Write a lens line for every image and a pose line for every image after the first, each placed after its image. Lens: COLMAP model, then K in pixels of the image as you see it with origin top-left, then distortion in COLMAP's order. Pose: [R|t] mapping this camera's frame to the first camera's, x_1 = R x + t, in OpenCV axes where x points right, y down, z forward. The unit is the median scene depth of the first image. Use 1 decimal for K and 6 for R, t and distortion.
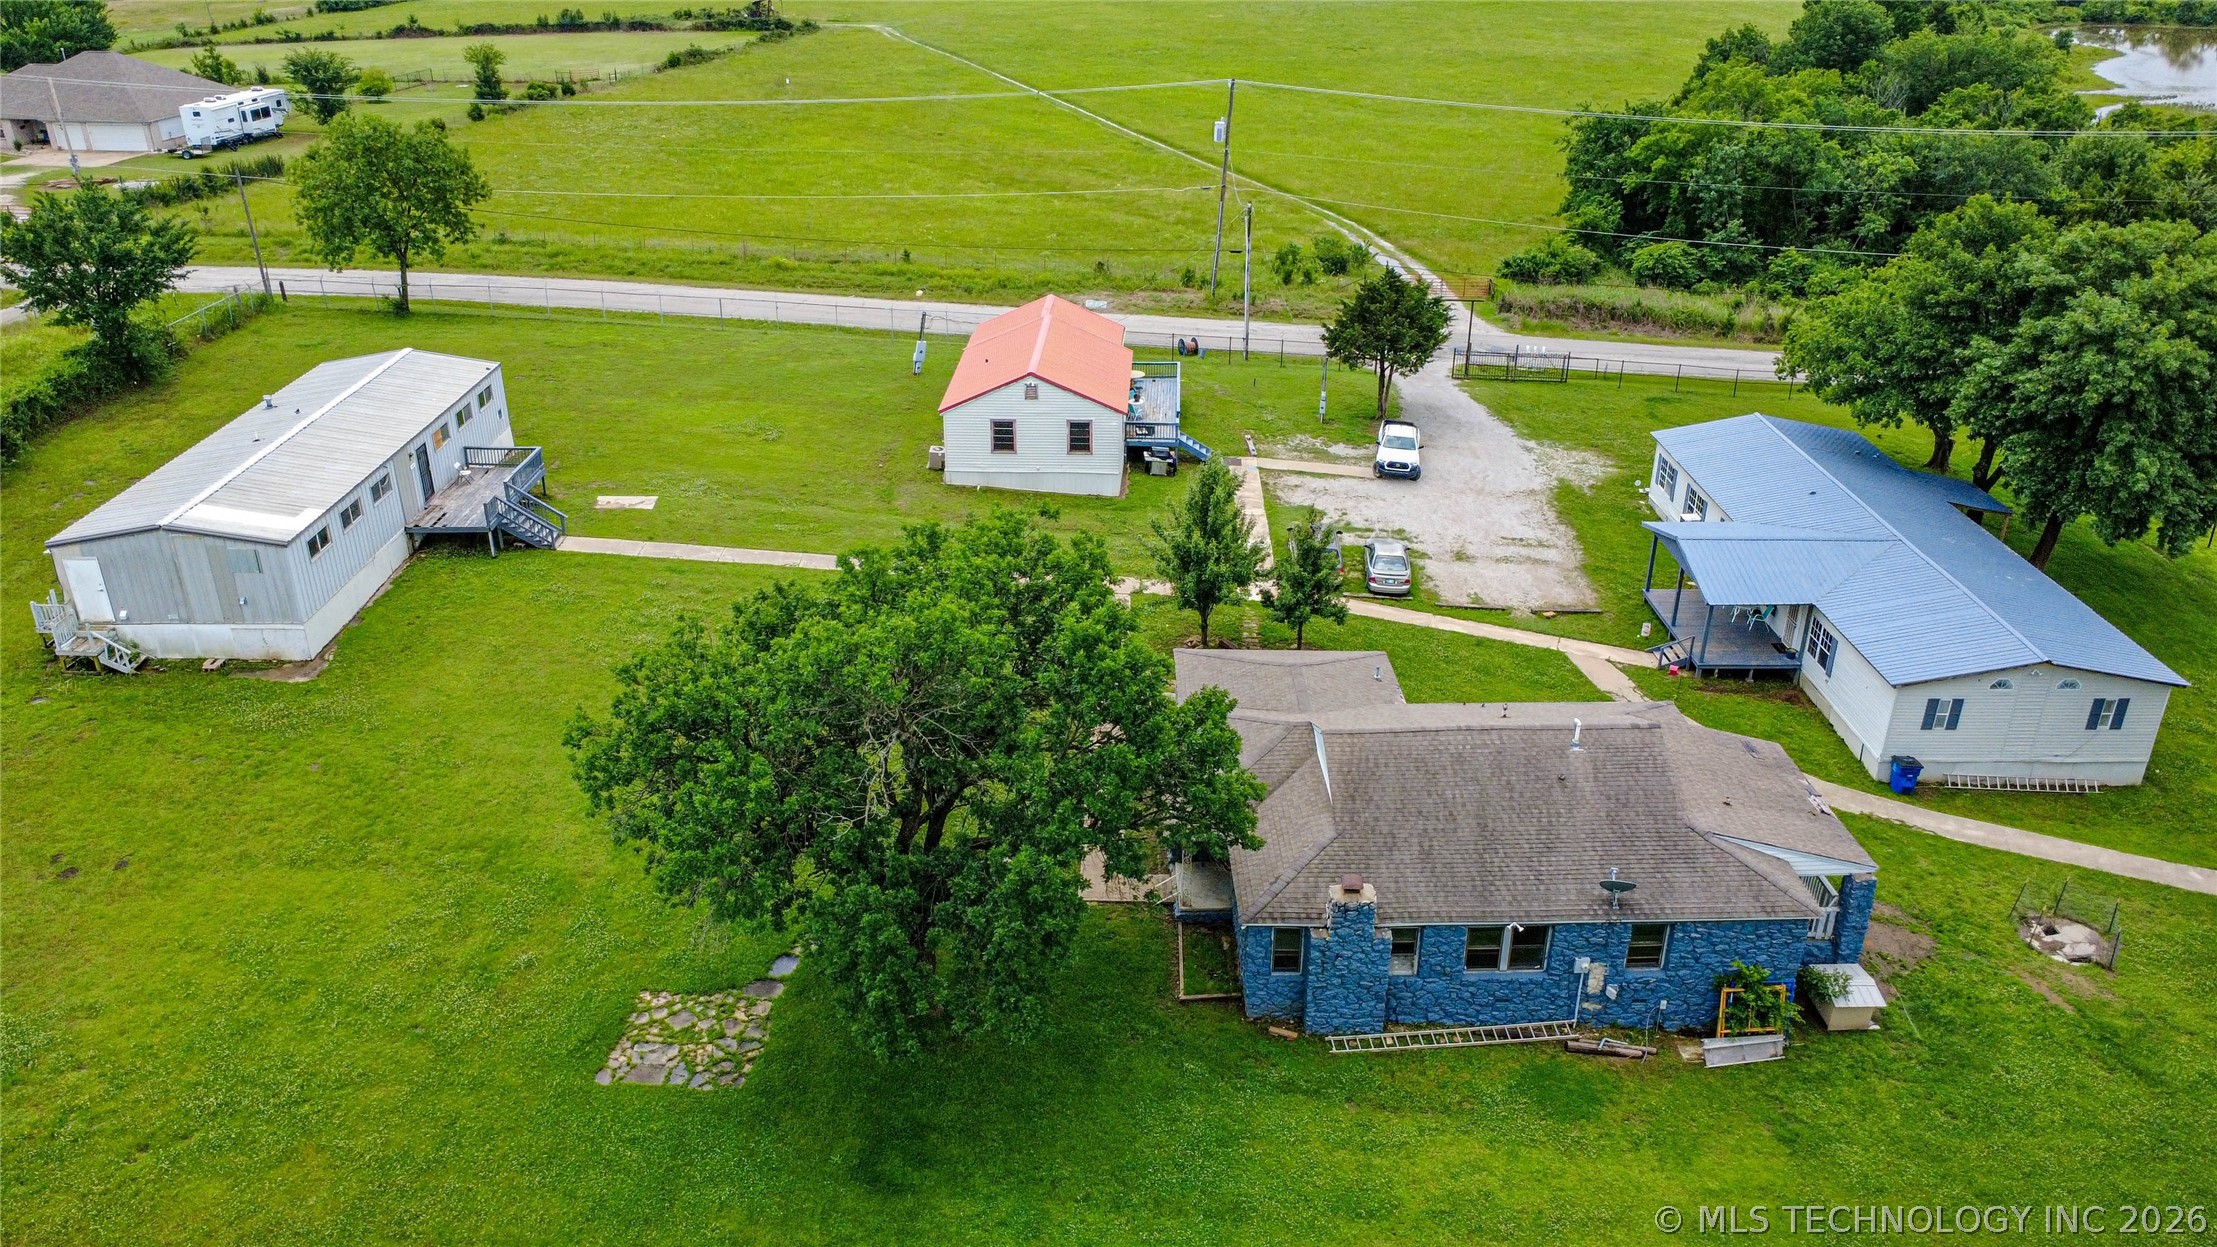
lens RADIAL K [[1614.3, 0, 1109.0], [0, 1614.3, 619.5], [0, 0, 1]] dist [-0.003936, 0.003098]
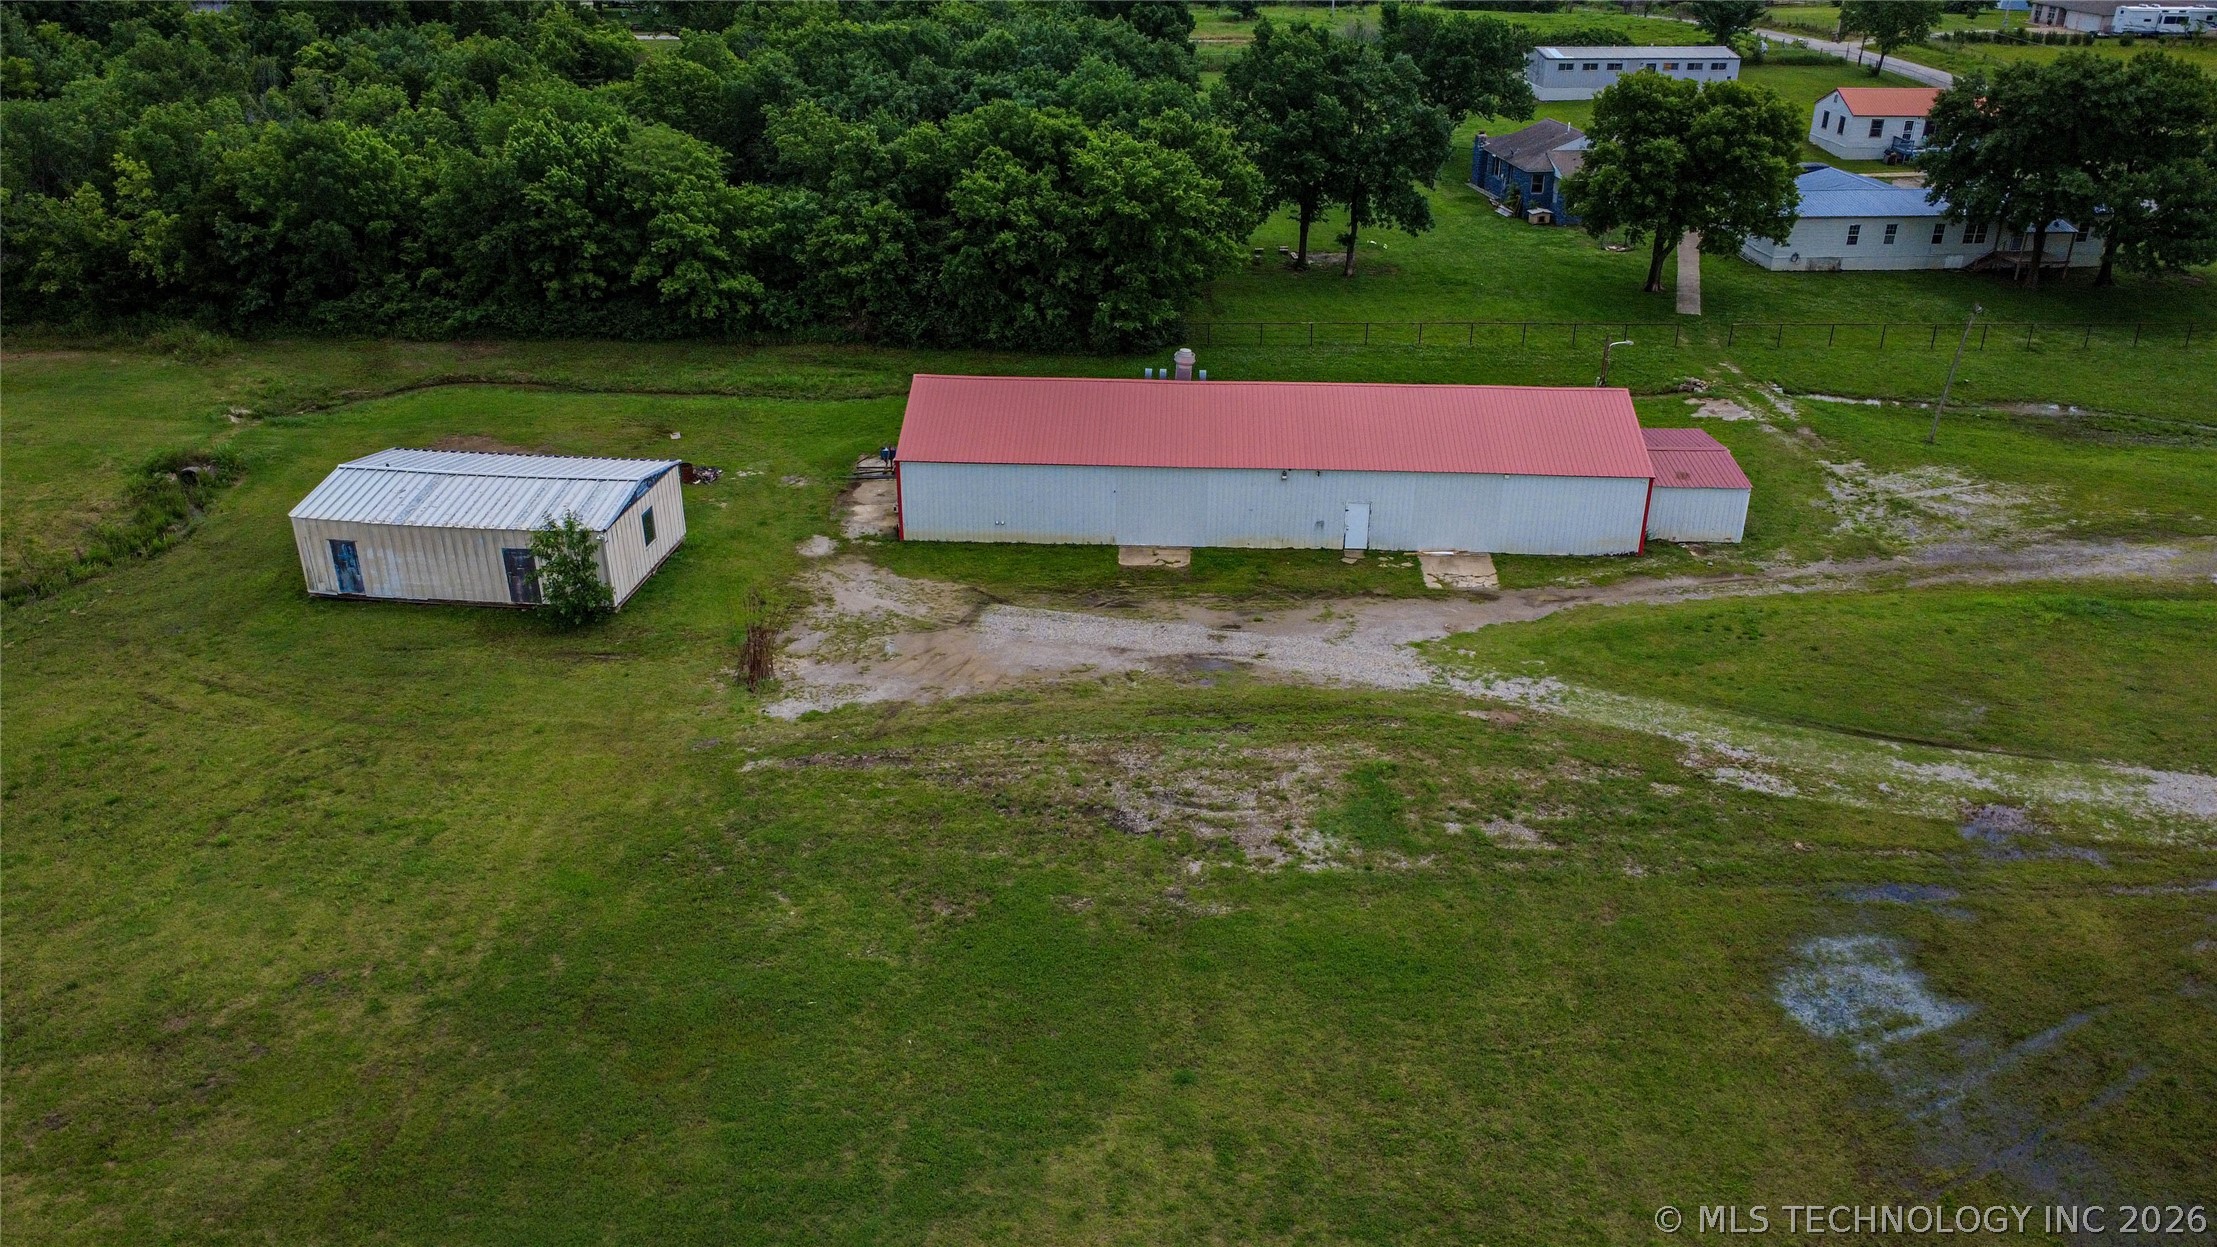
lens RADIAL K [[1614.3, 0, 1109.0], [0, 1614.3, 619.5], [0, 0, 1]] dist [-0.003936, 0.003098]
pose [[0.070004, 0.428506, -0.900823, 2.224466], [-0.430229, 0.827704, 0.360291, 0.075769], [0.900001, 0.362339, 0.242298, -0.118566]]
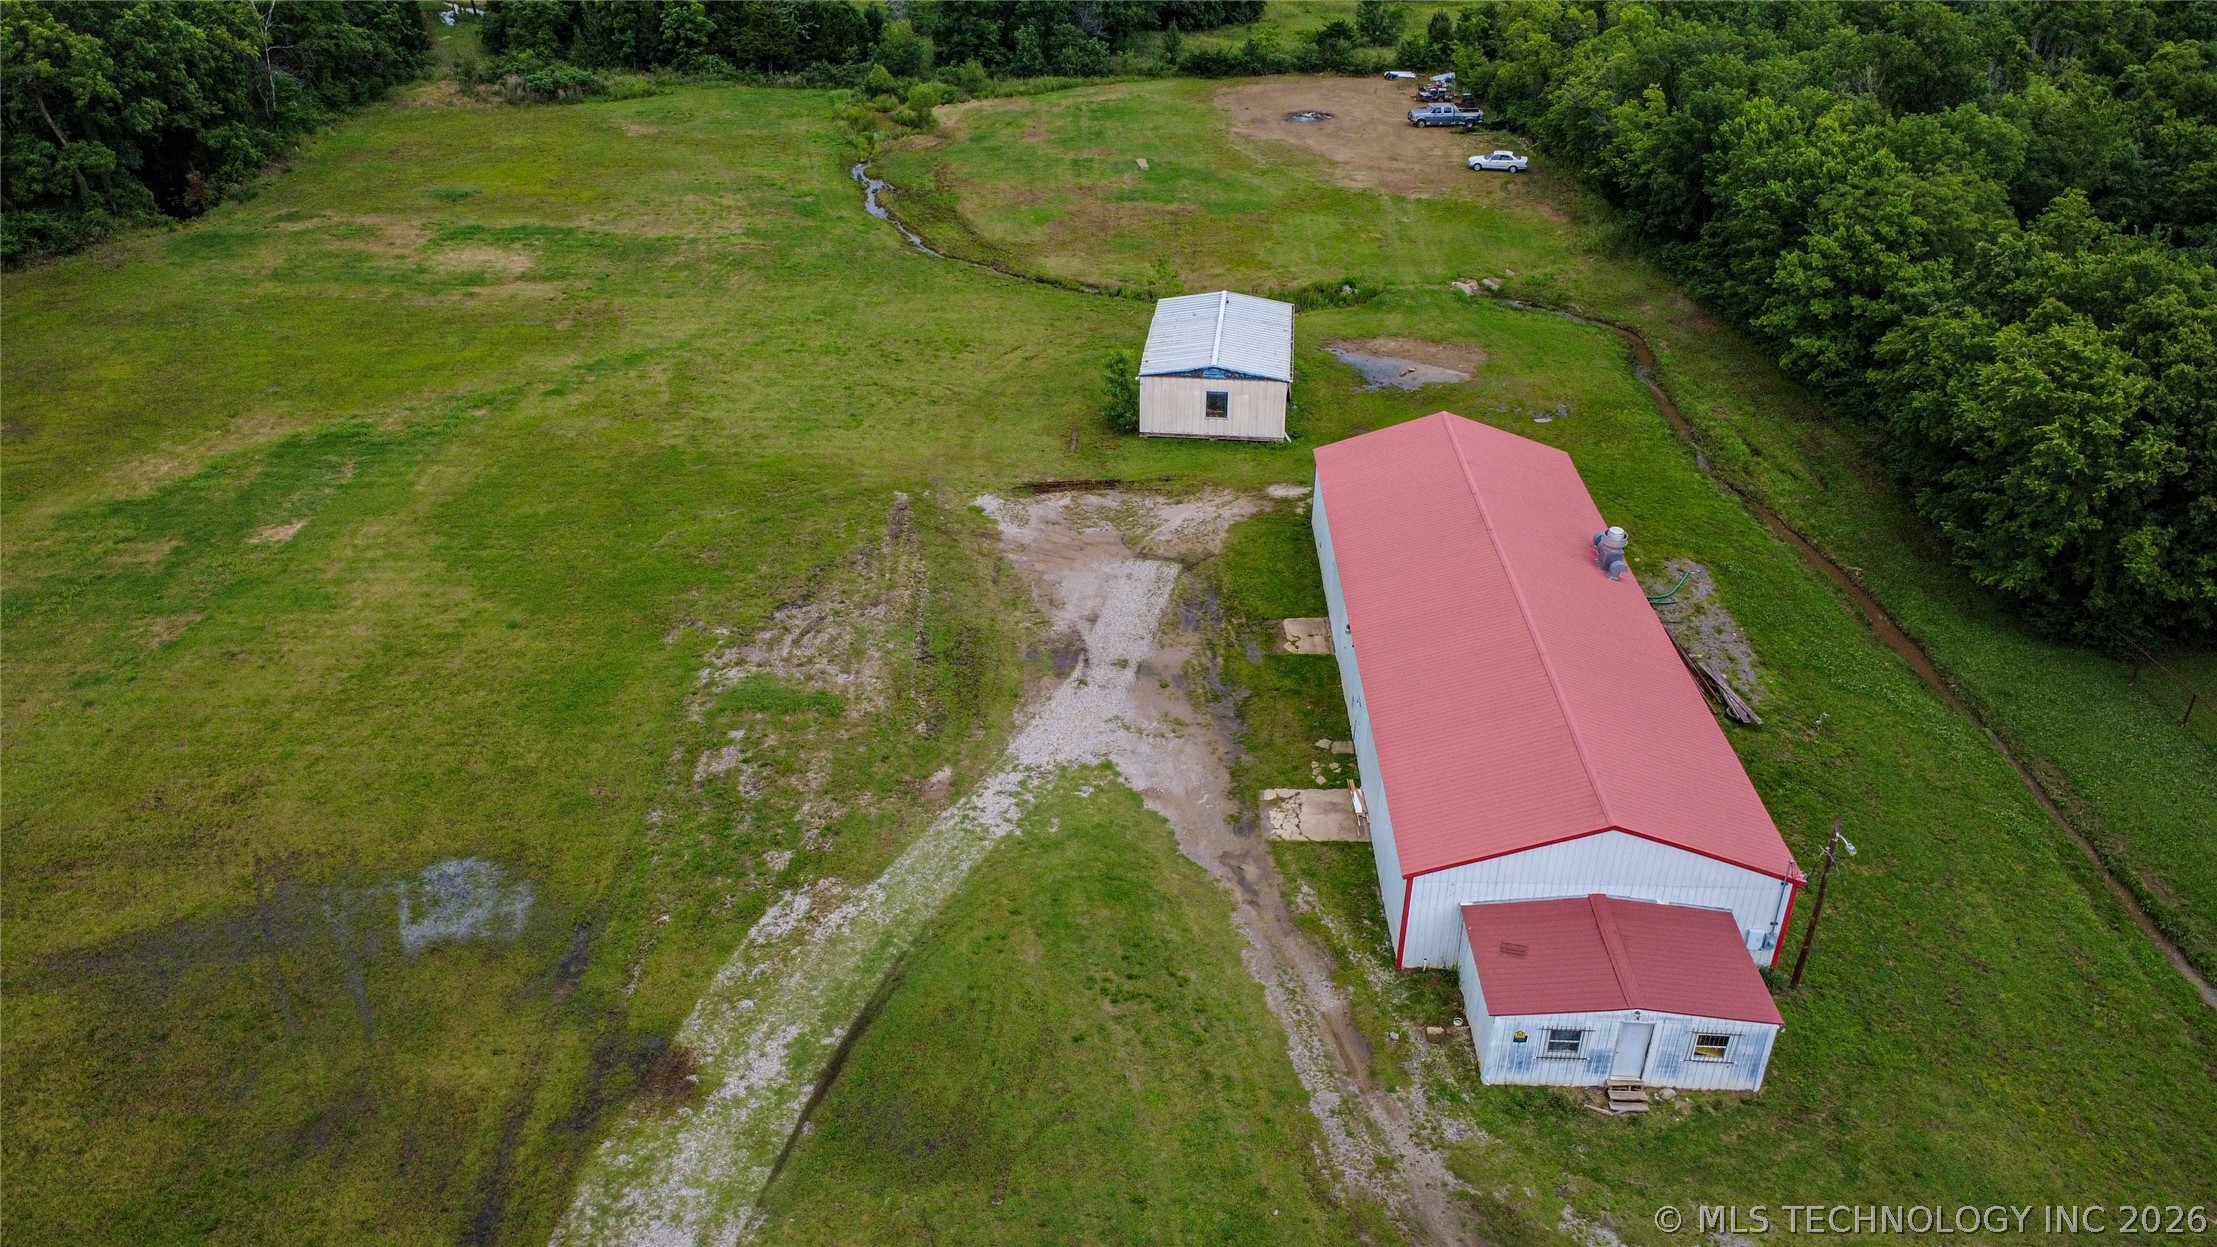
lens RADIAL K [[1614.3, 0, 1109.0], [0, 1614.3, 619.5], [0, 0, 1]] dist [-0.003936, 0.003098]
pose [[-0.996230, 0.040770, -0.076571, 1.456775], [-0.038526, 0.582916, 0.811618, -0.444236], [0.077724, 0.811509, -0.579148, 0.744041]]
